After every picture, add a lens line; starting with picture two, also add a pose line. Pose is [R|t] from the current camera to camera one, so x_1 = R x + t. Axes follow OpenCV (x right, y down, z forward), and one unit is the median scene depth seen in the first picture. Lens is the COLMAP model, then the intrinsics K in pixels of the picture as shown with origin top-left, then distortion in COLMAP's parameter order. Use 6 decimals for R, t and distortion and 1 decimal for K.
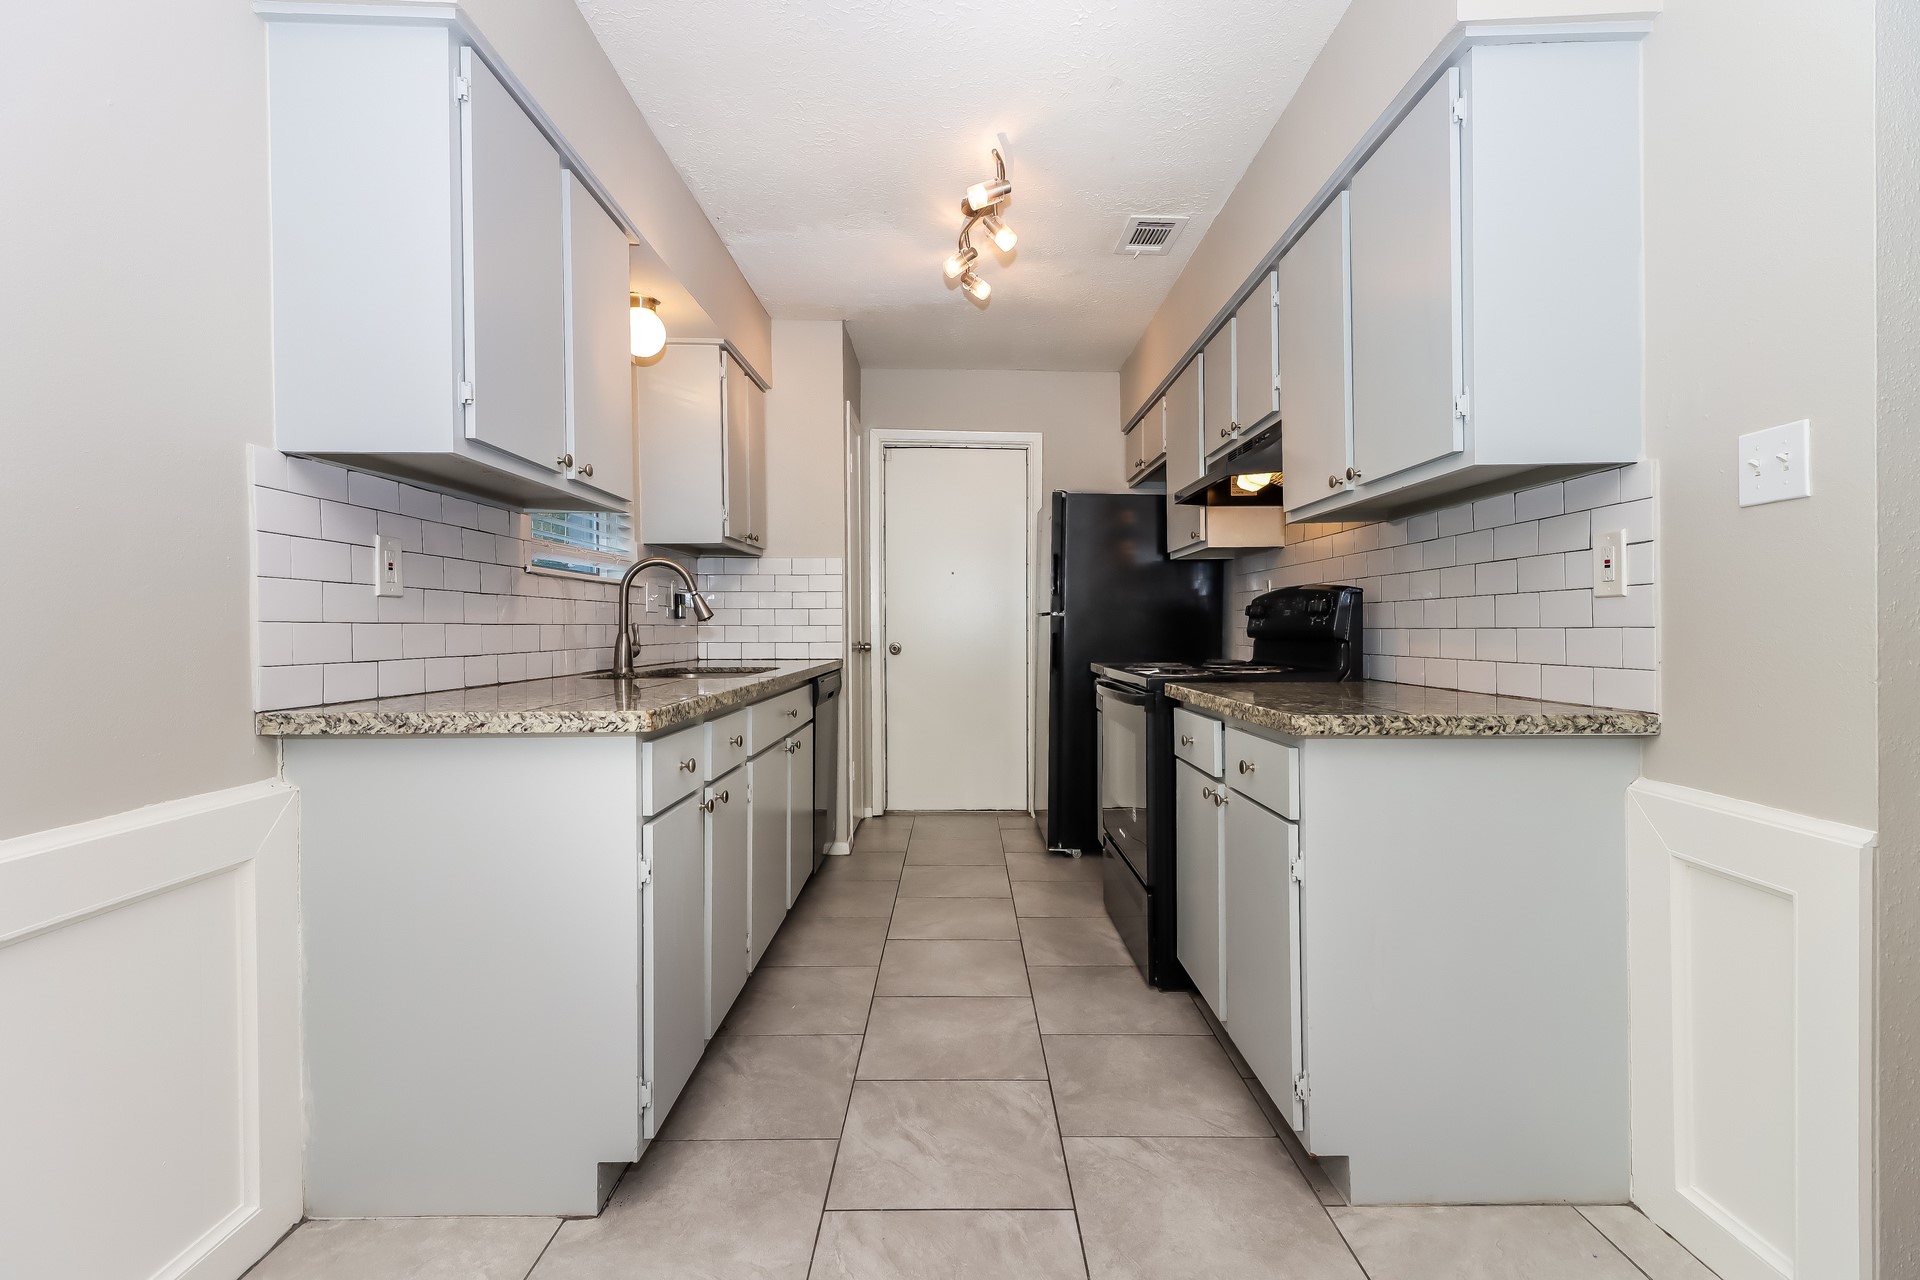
lens RADIAL K [[879.3, 0, 966.1], [0, 879.3, 639.3], [0, 0, 1]] dist [0.018791, -0.002437]
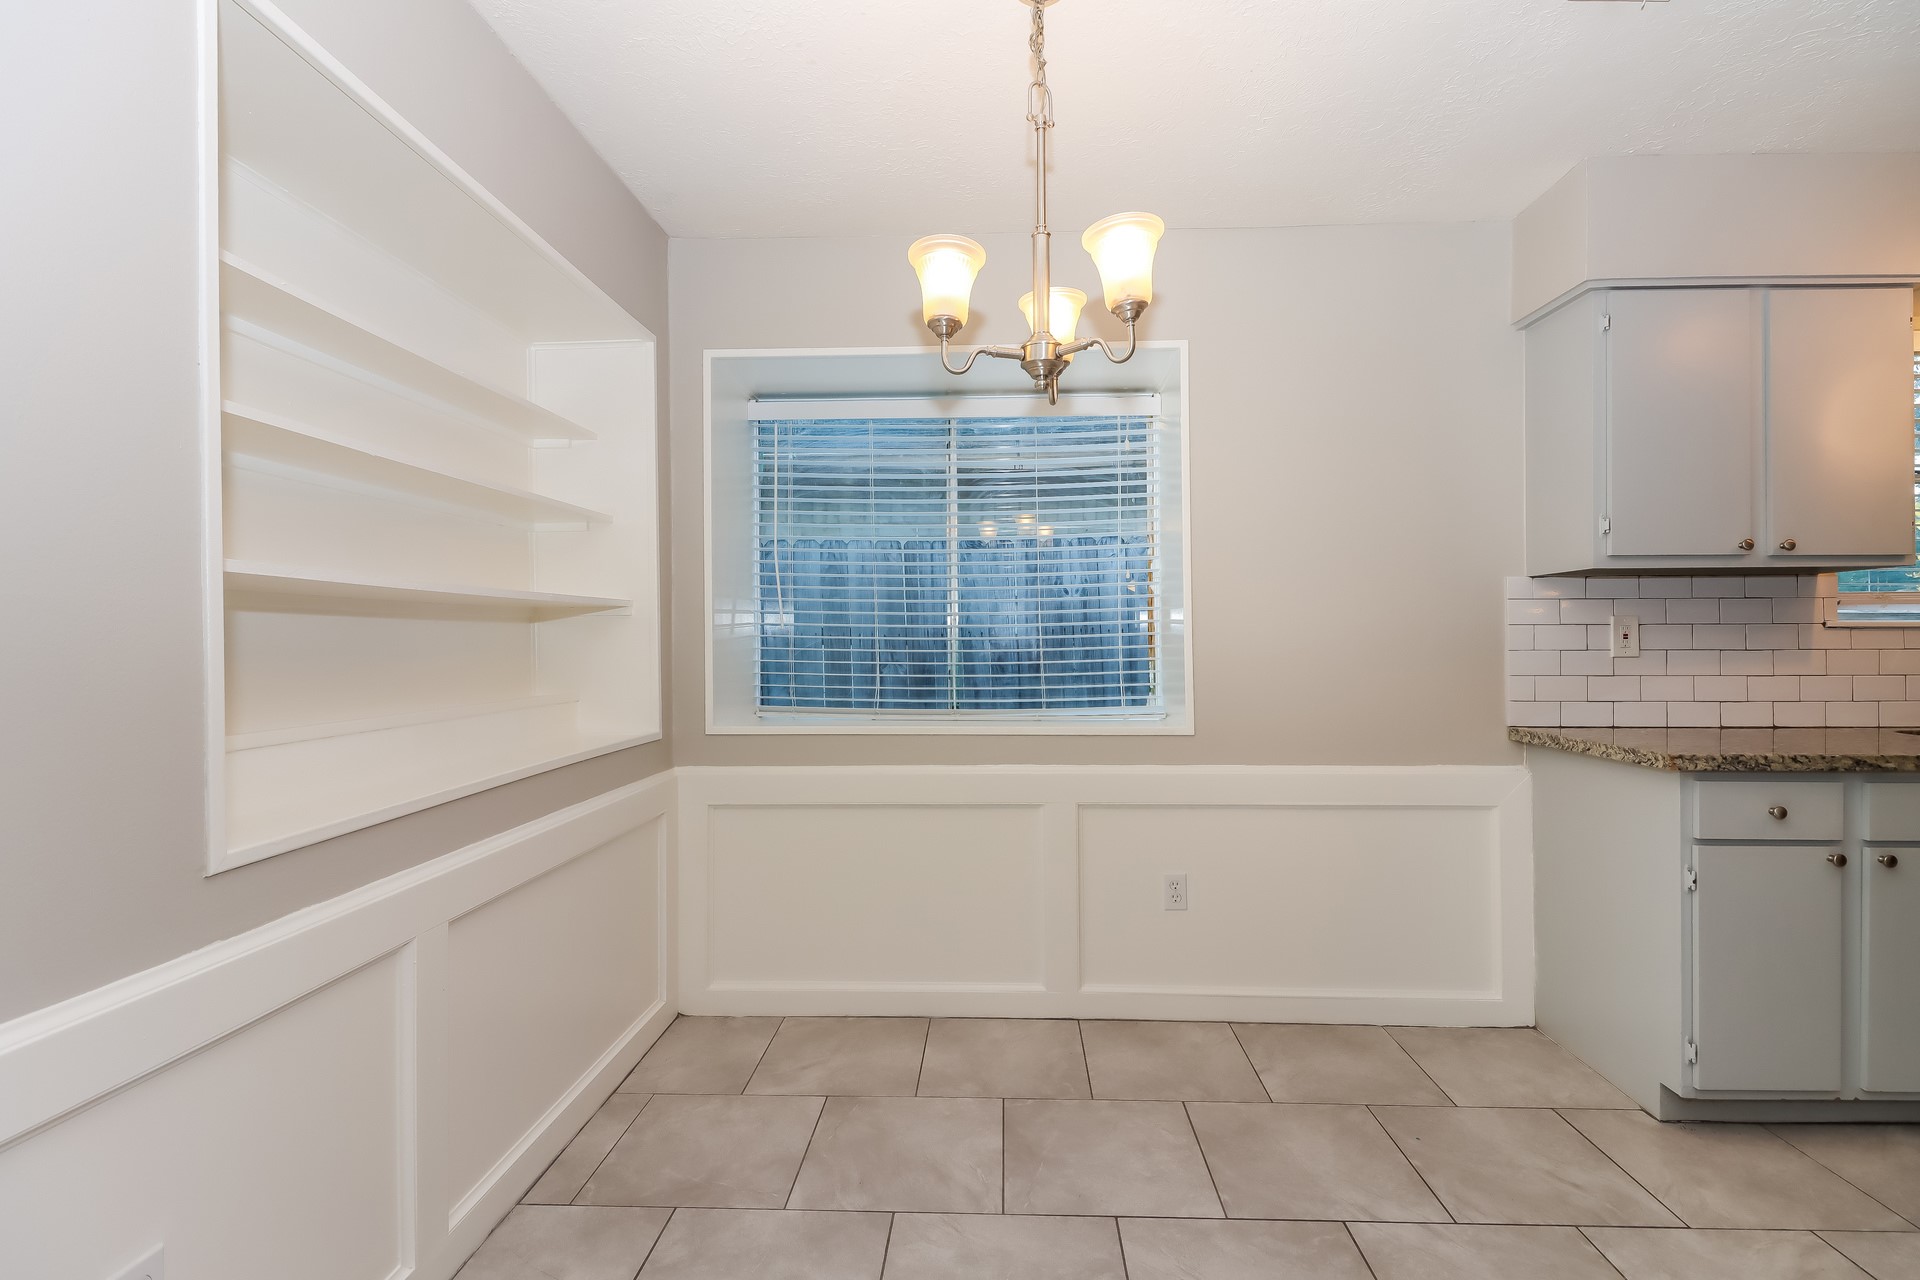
lens RADIAL K [[879.3, 0, 962.9], [0, 879.3, 642.1], [0, 0, 1]] dist [0.018791, -0.002437]
pose [[-0.063984, 0.001863, -0.997949, 1.022033], [-0.005436, 0.999983, 0.002215, -0.083288], [0.997936, 0.005567, -0.063973, 0.016108]]
